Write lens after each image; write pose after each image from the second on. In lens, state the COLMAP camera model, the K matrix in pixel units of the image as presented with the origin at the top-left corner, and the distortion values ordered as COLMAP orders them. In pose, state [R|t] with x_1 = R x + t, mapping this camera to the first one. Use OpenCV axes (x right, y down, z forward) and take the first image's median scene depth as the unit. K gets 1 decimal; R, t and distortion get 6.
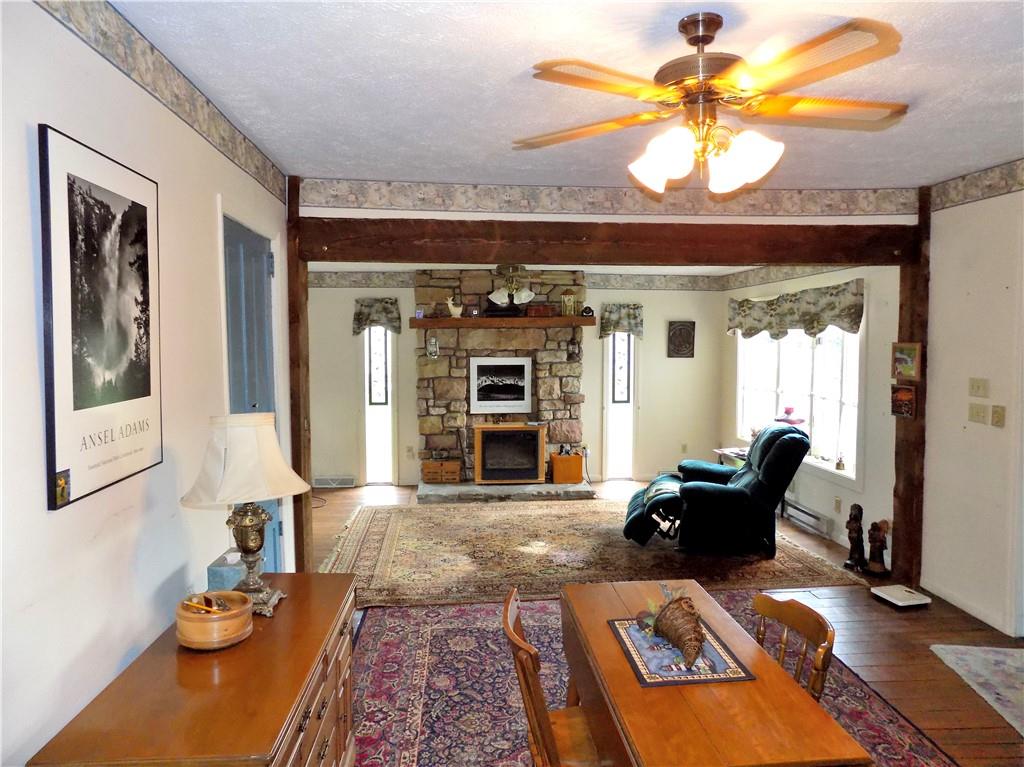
lens RADIAL K [[687.5, 0, 514.4], [0, 687.5, 387.4], [0, 0, 1]] dist [-0.062970, 0.054784]
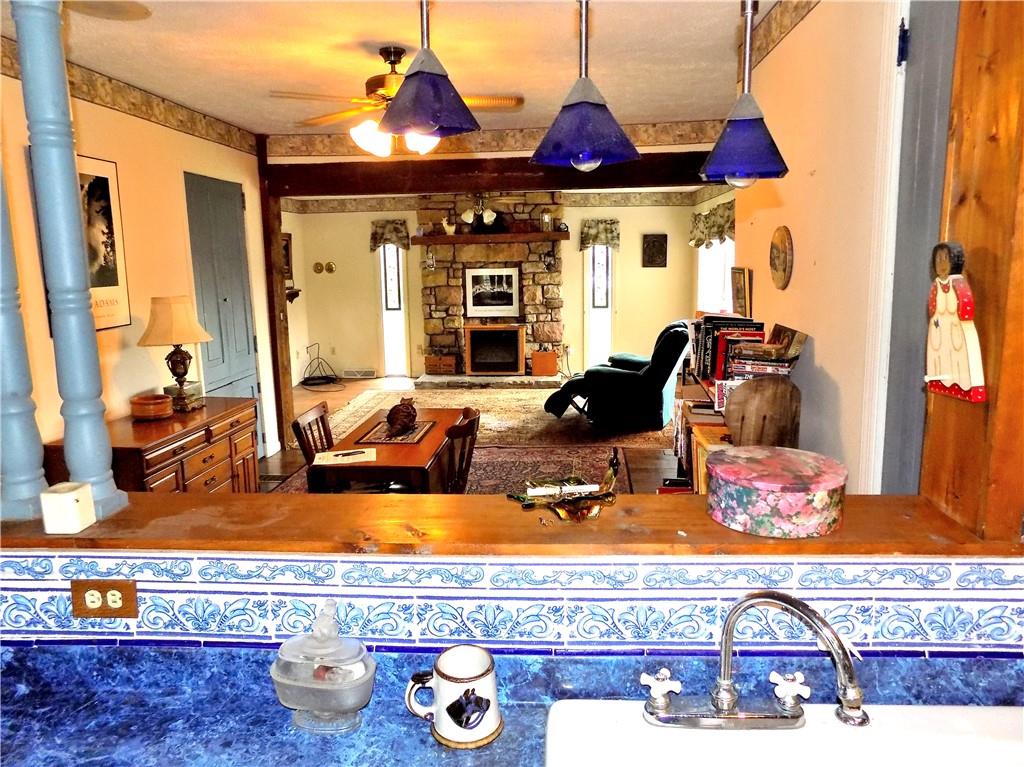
lens RADIAL K [[687.5, 0, 514.2], [0, 687.5, 379.5], [0, 0, 1]] dist [-0.062970, 0.054784]
pose [[0.987160, 0.012575, -0.159242, 0.209162], [0.004618, 0.994233, 0.107144, 0.019199], [0.159671, -0.106504, 0.981408, -0.163187]]
